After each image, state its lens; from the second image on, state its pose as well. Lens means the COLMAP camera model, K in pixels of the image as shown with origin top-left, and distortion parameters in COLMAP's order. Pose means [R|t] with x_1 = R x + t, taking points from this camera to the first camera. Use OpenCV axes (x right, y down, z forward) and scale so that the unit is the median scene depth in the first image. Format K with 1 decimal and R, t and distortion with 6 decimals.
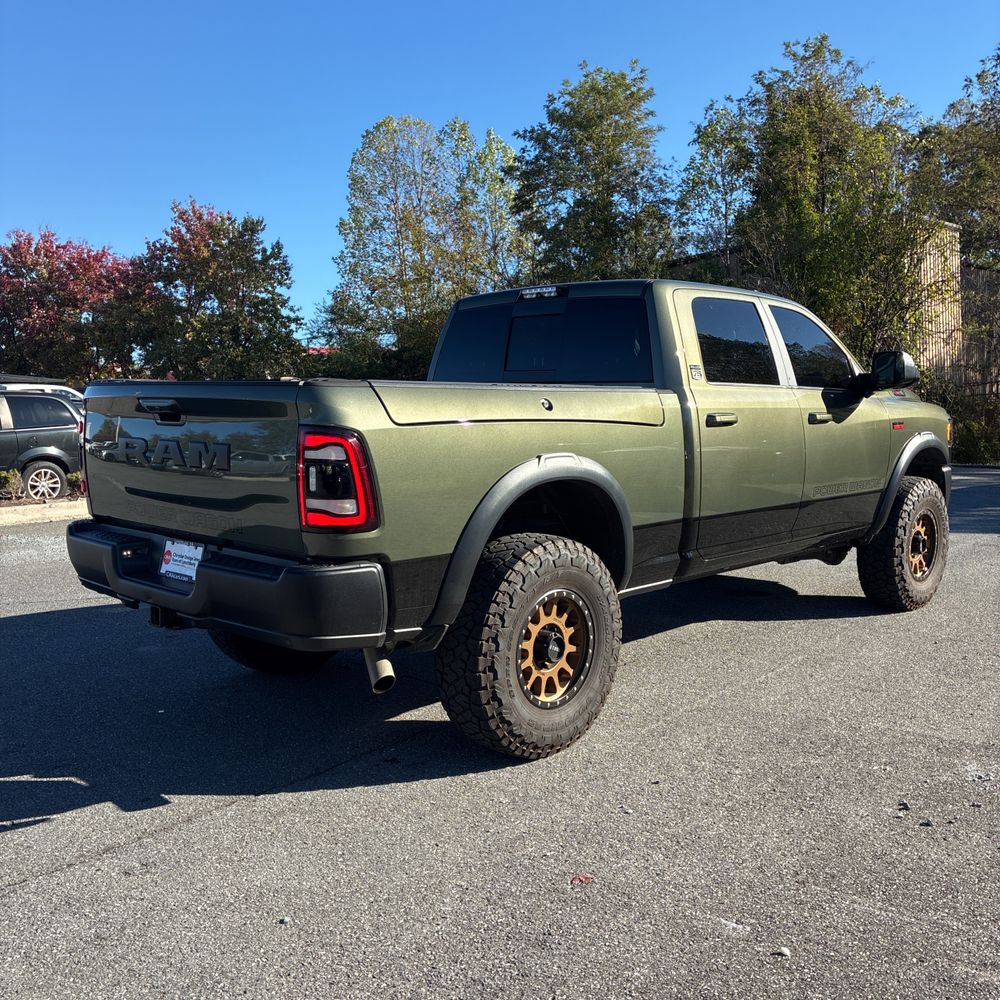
lens RADIAL K [[1018.9, 0, 484.5], [0, 1018.9, 485.8], [0, 0, 1]] dist [0.035333, -0.023641]
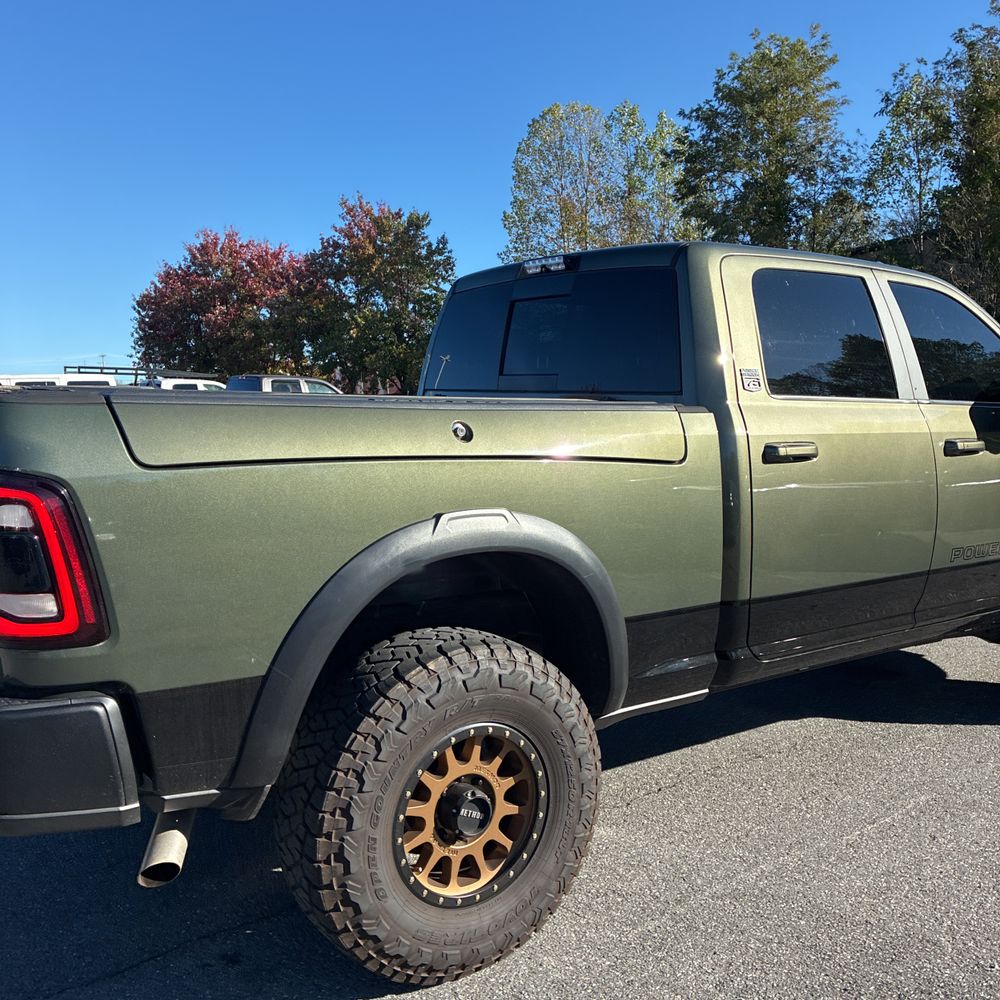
lens RADIAL K [[1018.9, 0, 484.5], [0, 1018.9, 485.8], [0, 0, 1]] dist [0.035333, -0.023641]
pose [[0.984336, 0.026695, -0.174271, 0.103845], [-0.026060, 0.999643, 0.005930, -0.028213], [0.174367, -0.001296, 0.984680, 0.212909]]
